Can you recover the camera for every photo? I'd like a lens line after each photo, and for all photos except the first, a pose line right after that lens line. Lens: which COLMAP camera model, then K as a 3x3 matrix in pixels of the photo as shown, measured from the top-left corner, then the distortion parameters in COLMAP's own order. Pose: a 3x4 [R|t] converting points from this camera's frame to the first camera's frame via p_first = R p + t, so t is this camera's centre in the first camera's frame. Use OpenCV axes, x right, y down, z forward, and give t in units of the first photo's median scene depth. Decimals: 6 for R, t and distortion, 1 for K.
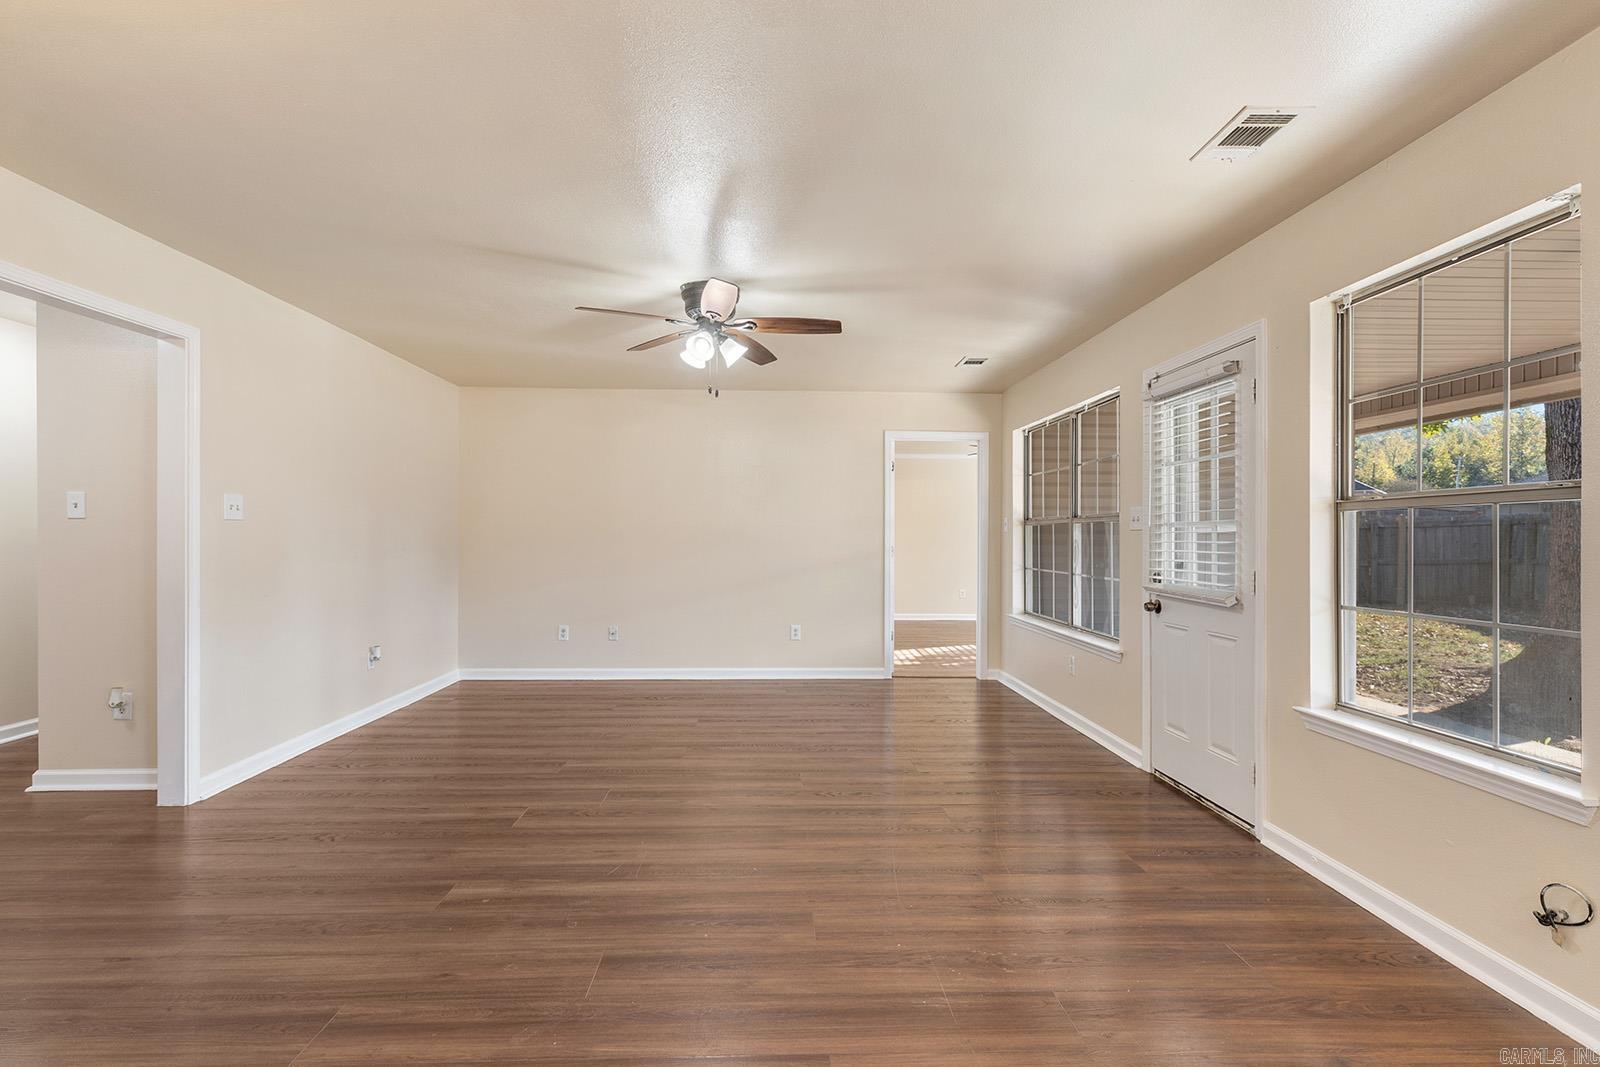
lens RADIAL K [[787.9, 0, 795.6], [0, 787.9, 540.0], [0, 0, 1]] dist [0.002372, 0.000127]
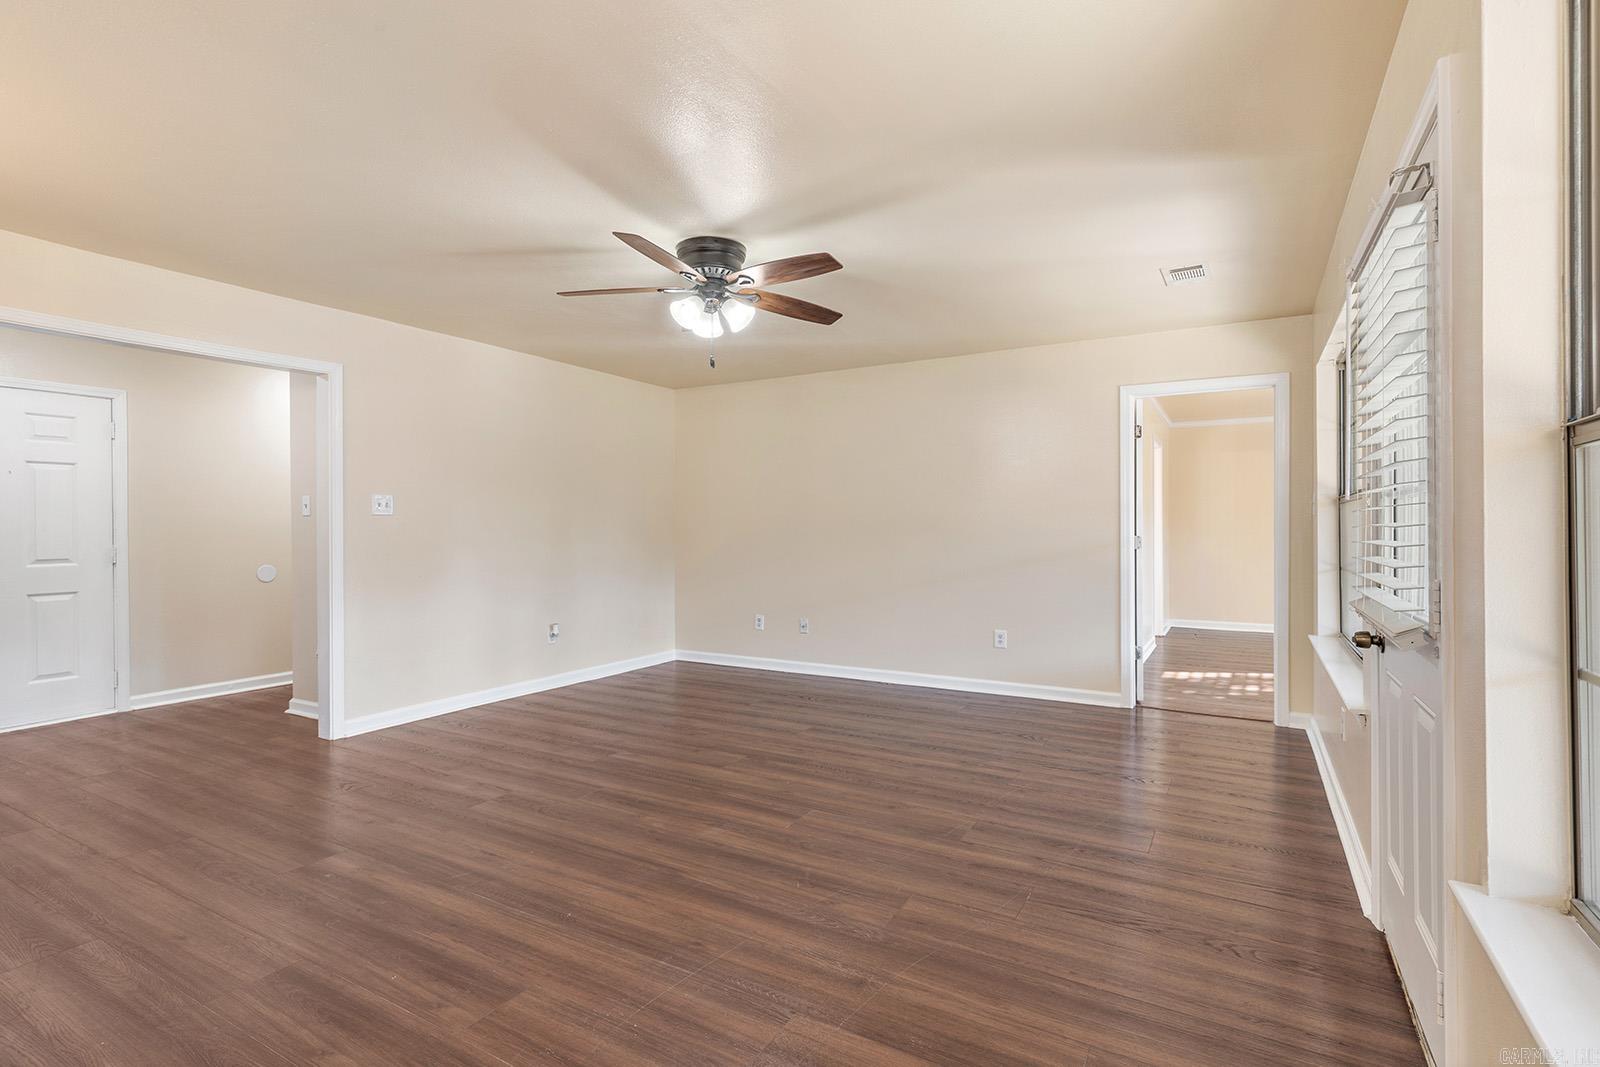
lens RADIAL K [[765.5, 0, 755.7], [0, 765.5, 529.5], [0, 0, 1]] dist [0.001352, 0.000500]
pose [[0.827779, -0.006978, -0.561011, 0.405903], [0.005616, 0.999976, -0.004151, 0.005046], [0.561026, 0.000285, 0.827798, 0.300630]]
